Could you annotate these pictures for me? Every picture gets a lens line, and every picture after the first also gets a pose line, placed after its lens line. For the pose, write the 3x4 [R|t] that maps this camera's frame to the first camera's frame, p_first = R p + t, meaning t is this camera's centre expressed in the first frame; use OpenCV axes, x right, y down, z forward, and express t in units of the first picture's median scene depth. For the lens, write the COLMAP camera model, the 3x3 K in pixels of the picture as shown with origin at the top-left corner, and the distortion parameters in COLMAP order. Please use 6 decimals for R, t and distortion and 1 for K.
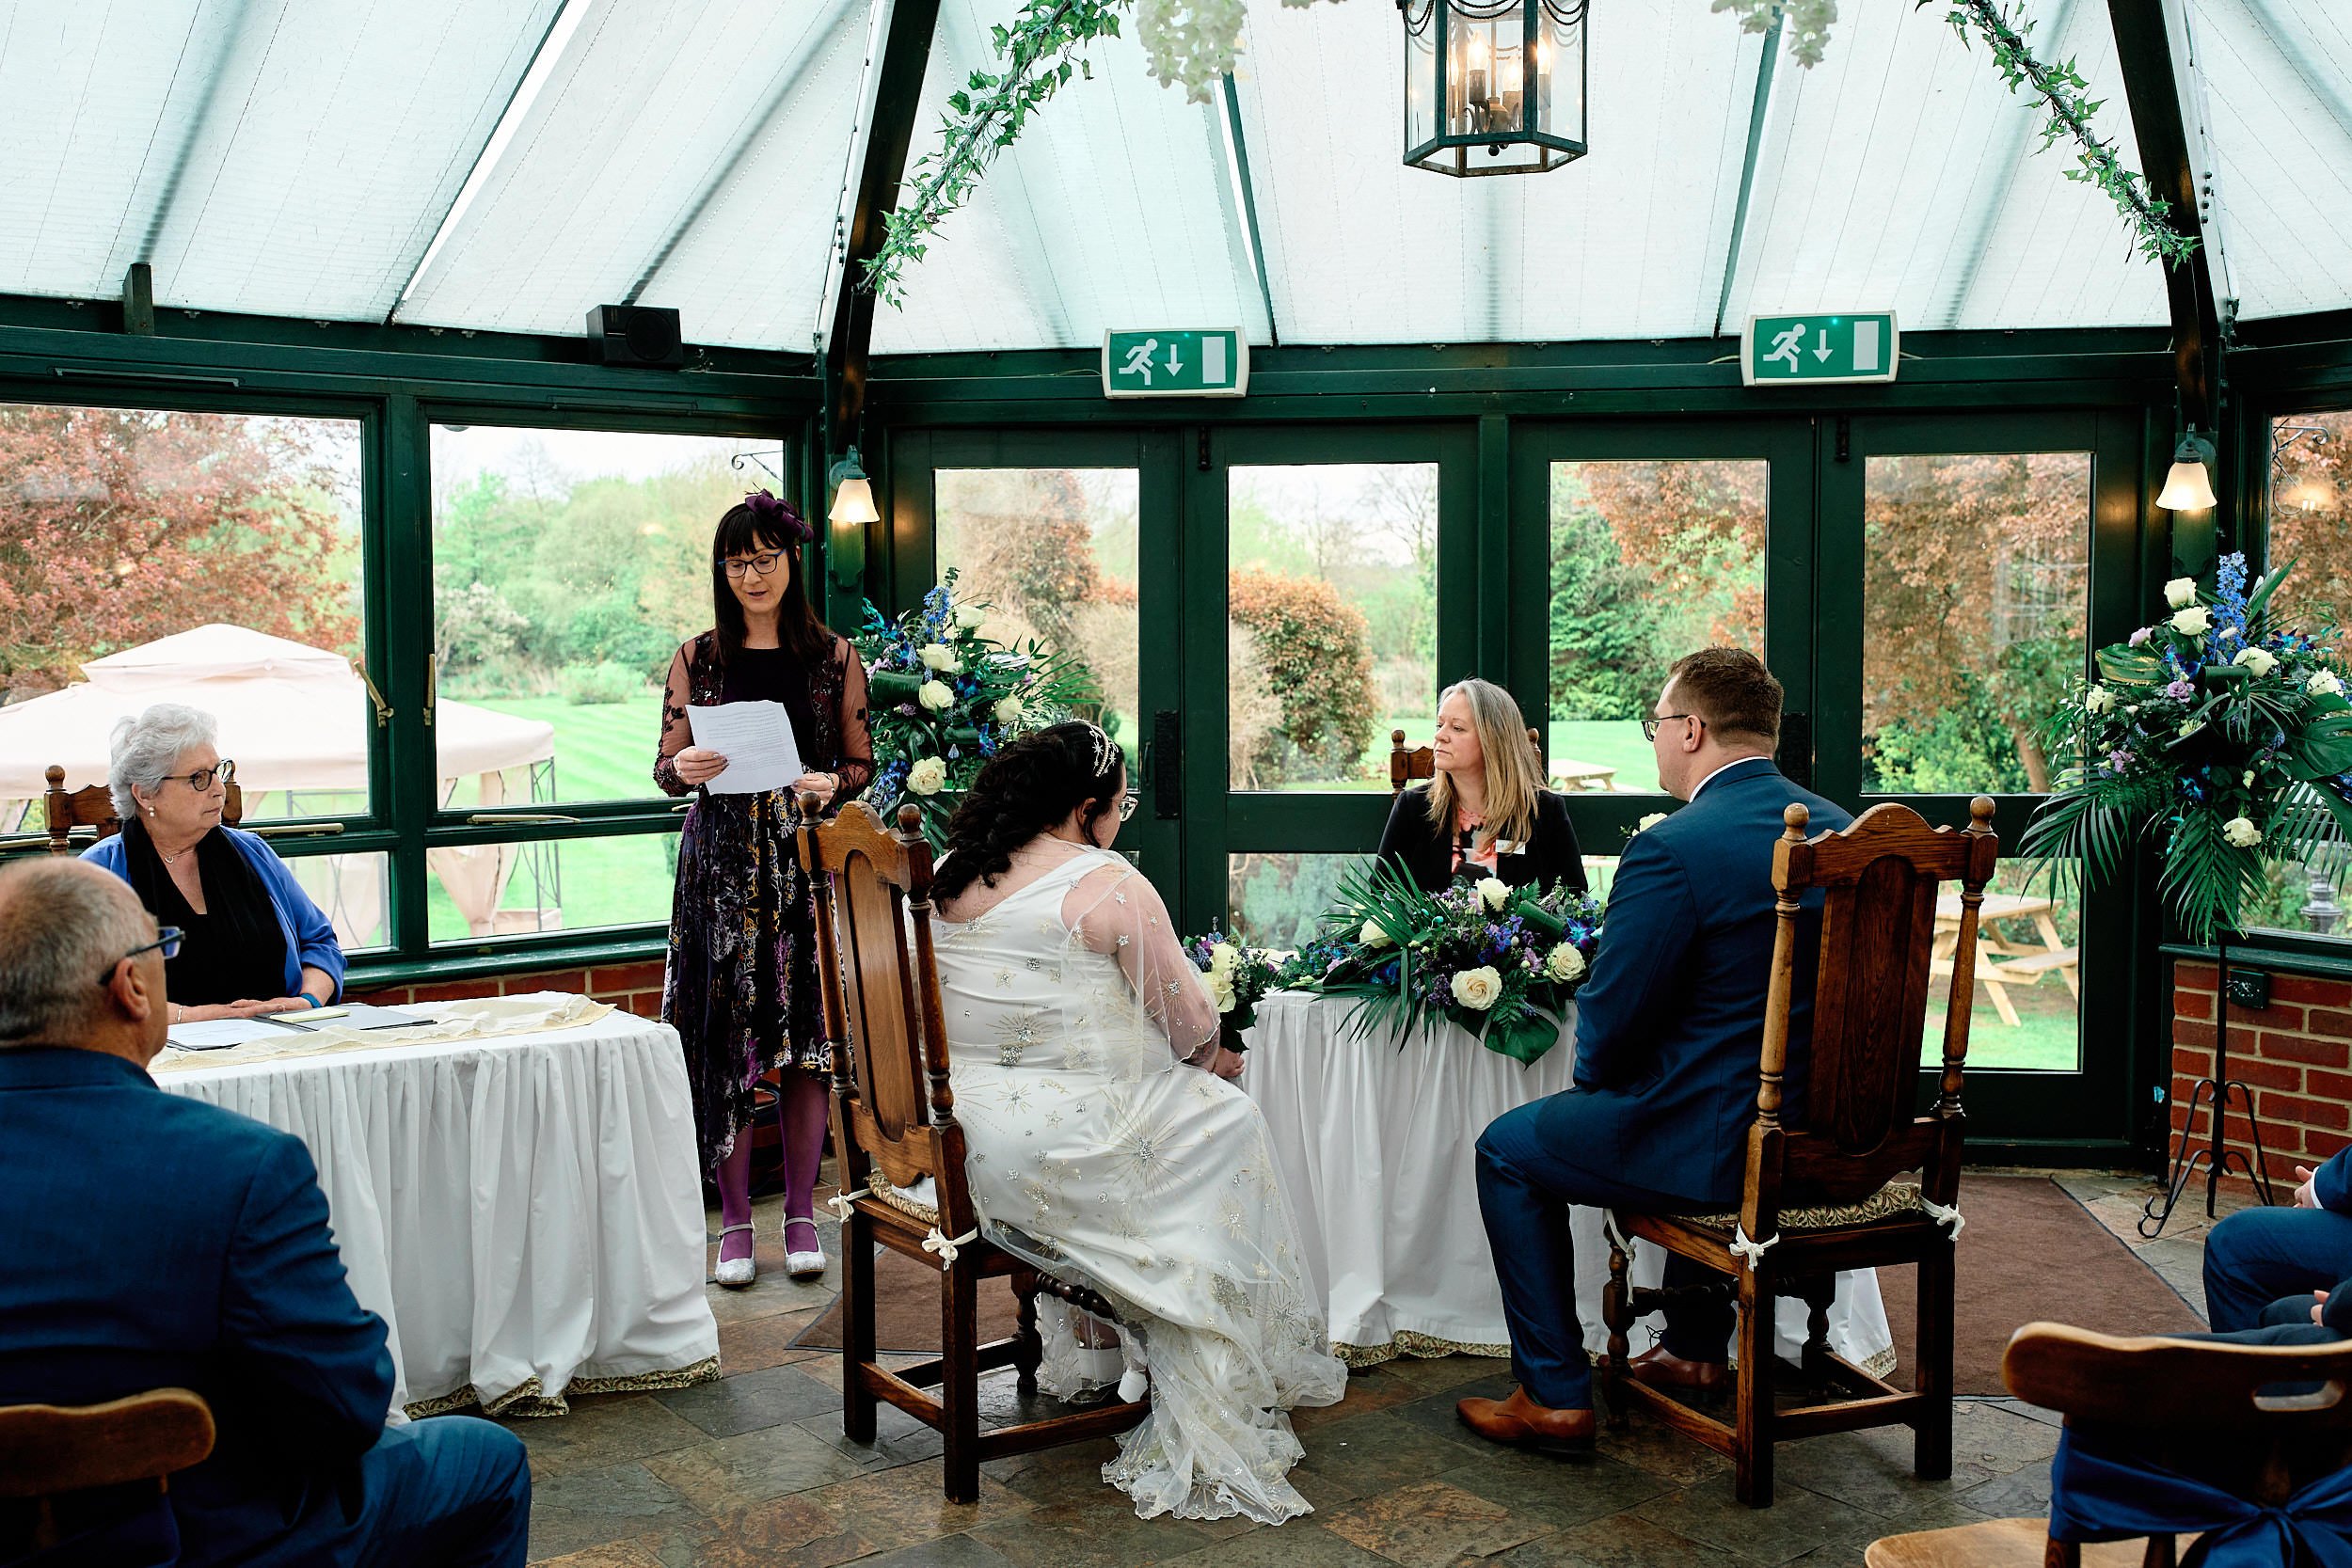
lens RADIAL K [[2277.7, 0, 1166.2], [0, 2277.7, 772.1], [0, 0, 1]] dist [-0.054775, 0.167843]
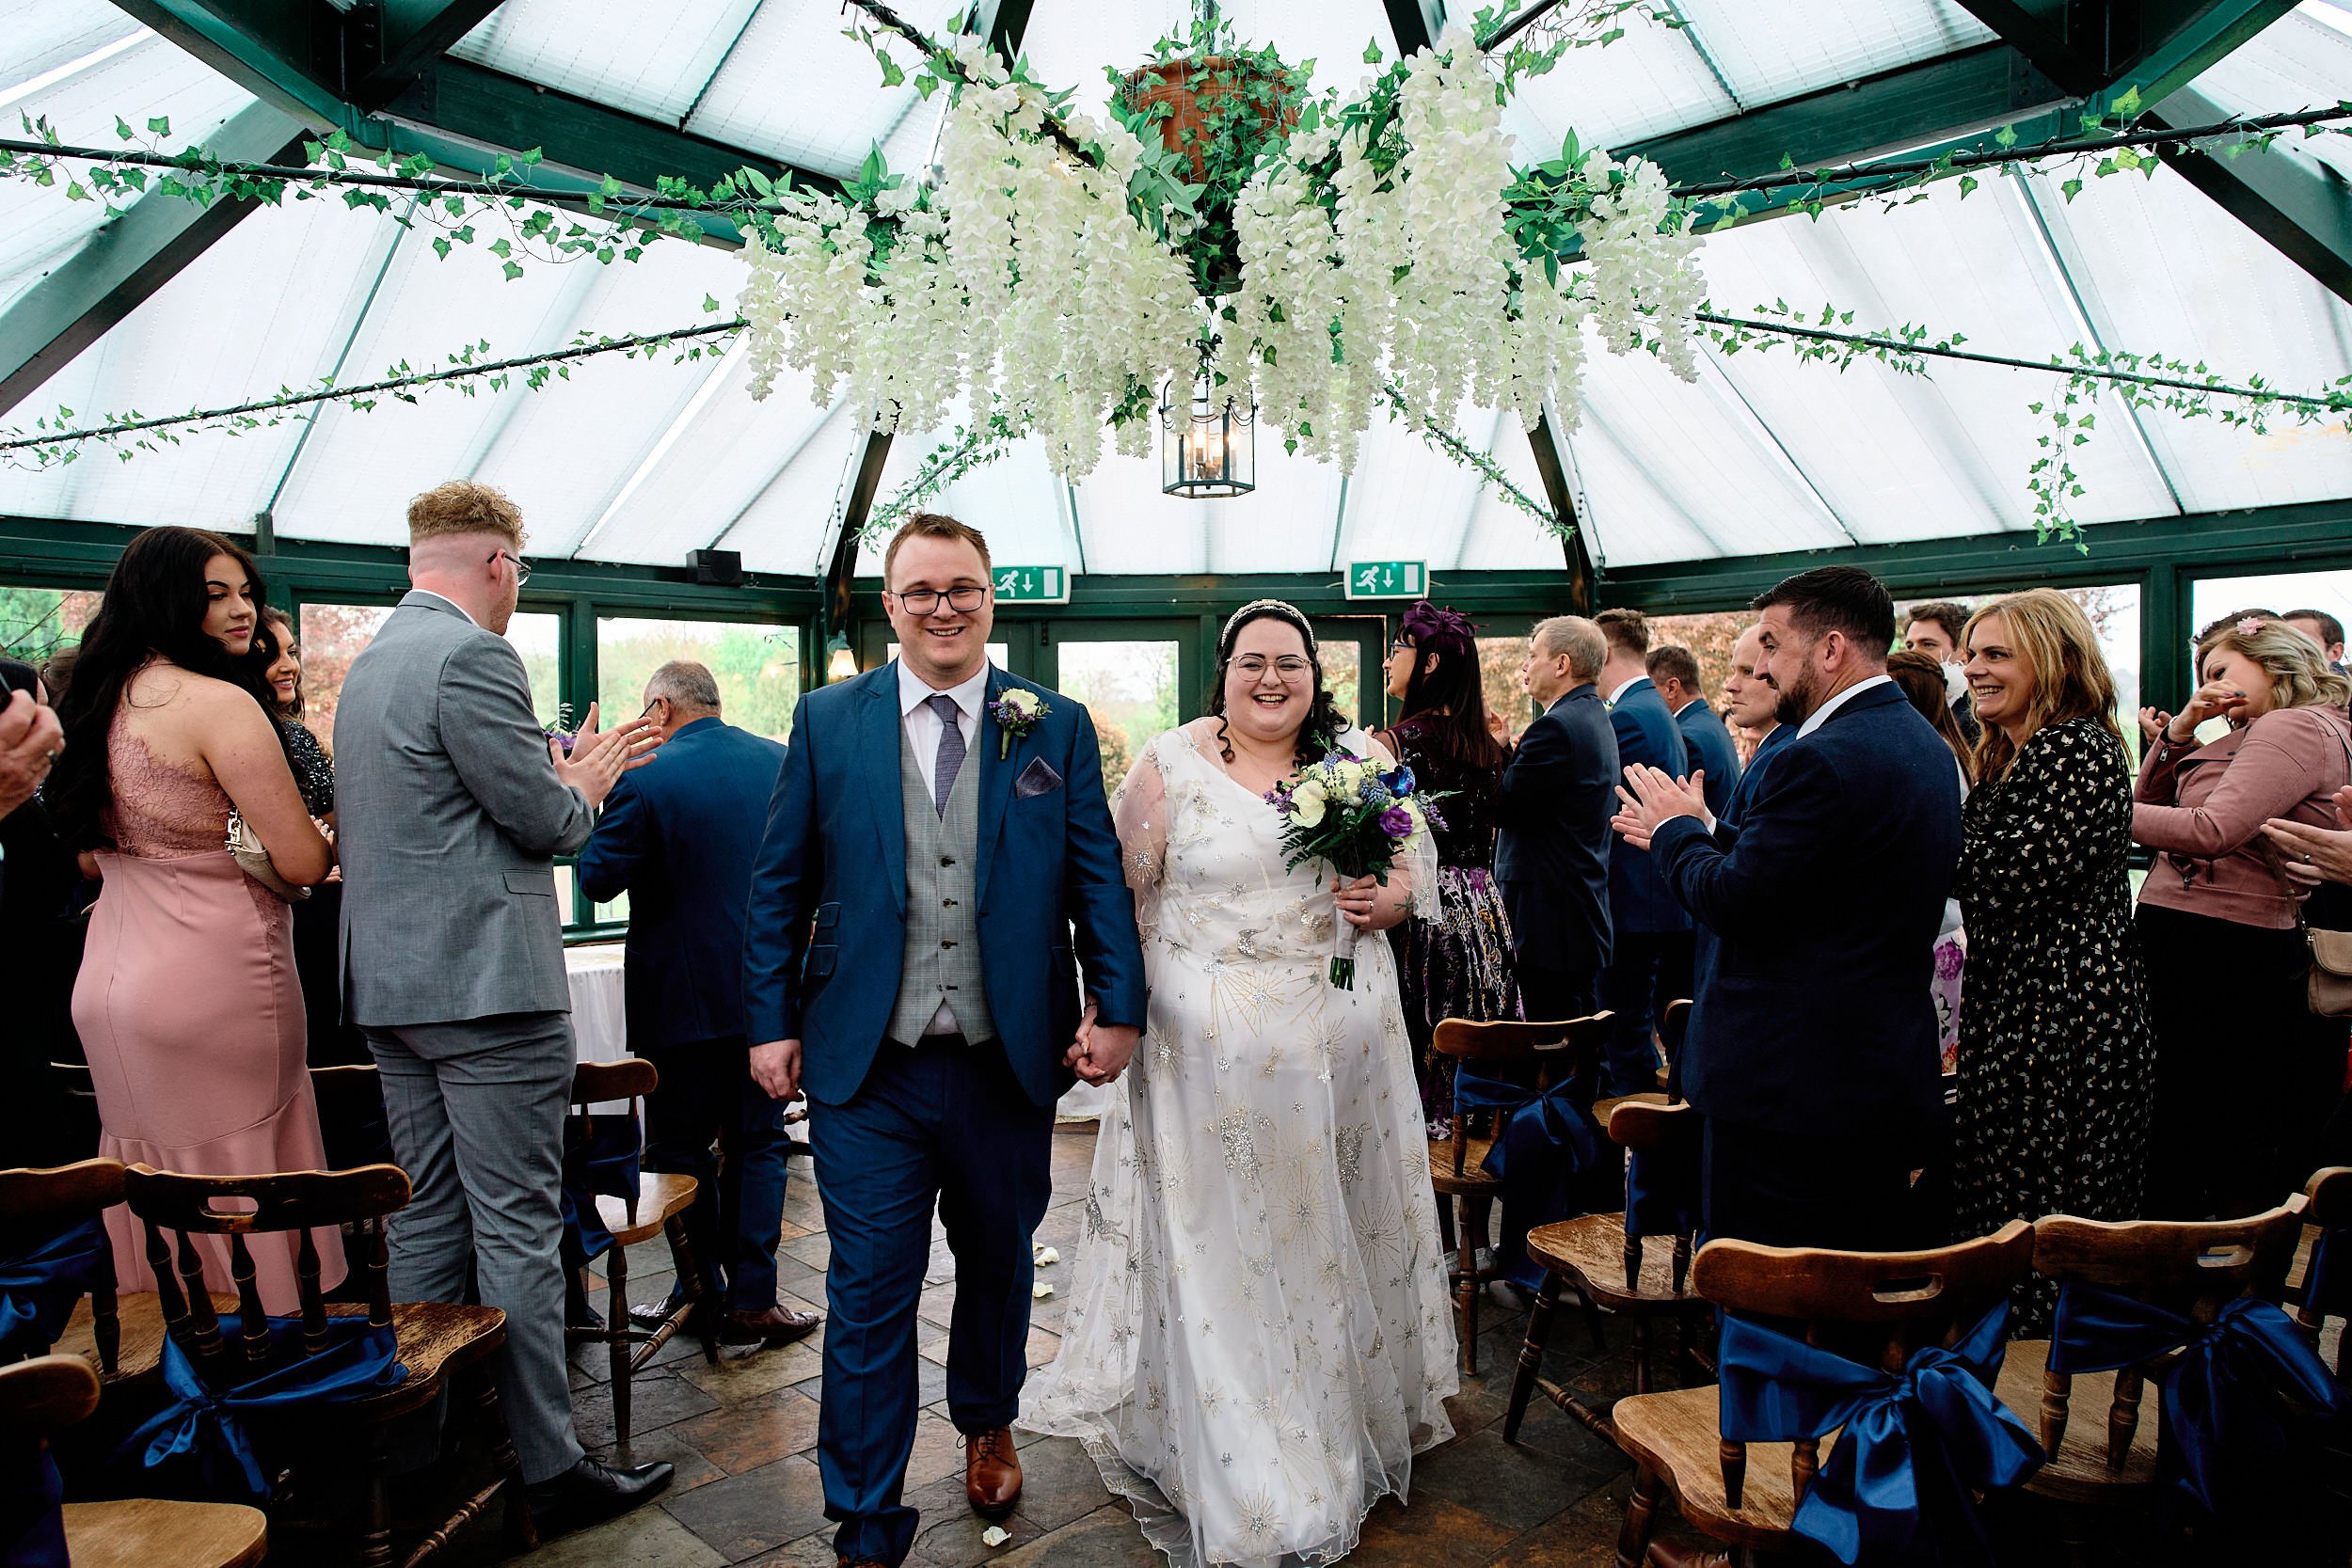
lens RADIAL K [[1556.1, 0, 1174.4], [0, 1556.1, 779.0], [0, 0, 1]] dist [-0.044569, 0.052891]
pose [[0.992709, -0.006818, 0.120343, -0.031014], [0.011704, 0.999133, -0.039941, 0.020125], [-0.119966, 0.041058, 0.991929, -0.205587]]
